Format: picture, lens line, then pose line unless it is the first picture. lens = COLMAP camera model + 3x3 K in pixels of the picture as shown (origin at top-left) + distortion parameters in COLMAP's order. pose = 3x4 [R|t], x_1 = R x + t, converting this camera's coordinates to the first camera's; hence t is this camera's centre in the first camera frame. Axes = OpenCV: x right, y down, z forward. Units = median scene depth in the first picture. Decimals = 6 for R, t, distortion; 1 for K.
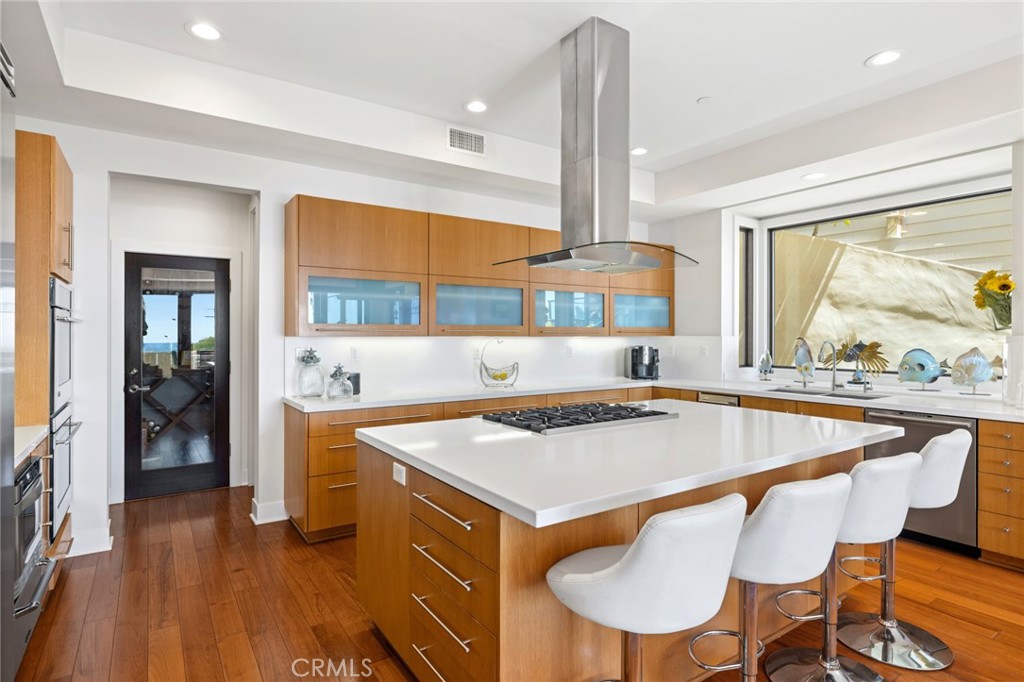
lens RADIAL K [[516.6, 0, 512.0], [0, 516.6, 341.0], [0, 0, 1]] dist [0.003872, 0.000198]
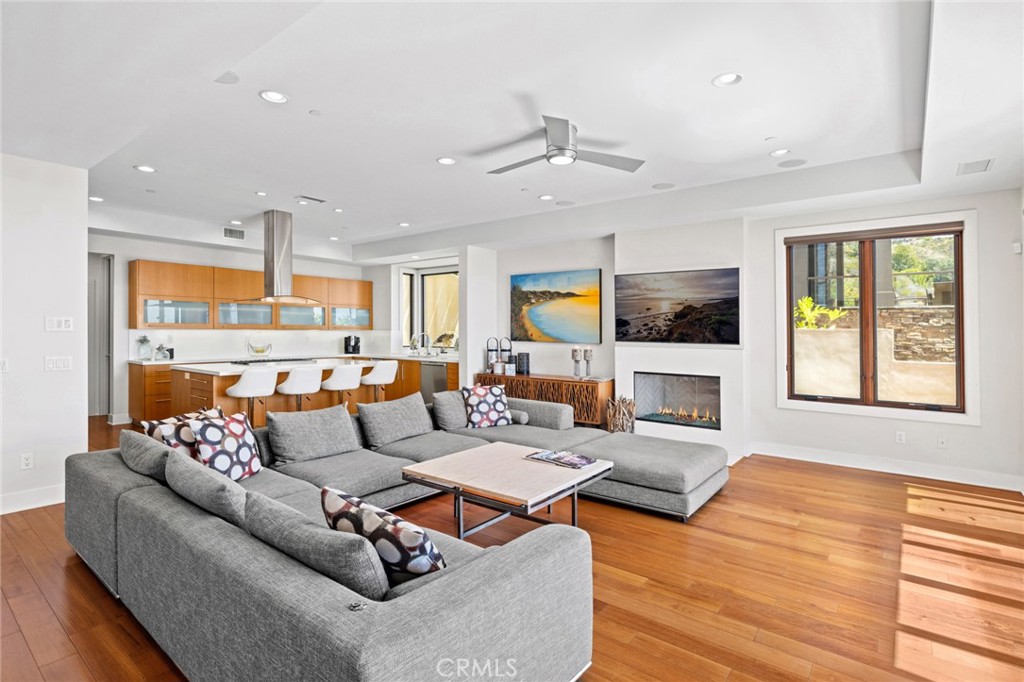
lens RADIAL K [[498.8, 0, 512.0], [0, 498.8, 341.0], [0, 0, 1]] dist [-0.001615, -0.000424]
pose [[0.955611, -0.000207, 0.294631, 0.319671], [-0.002732, 0.999951, 0.009563, 0.011448], [-0.294619, -0.009943, 0.955563, -1.009181]]
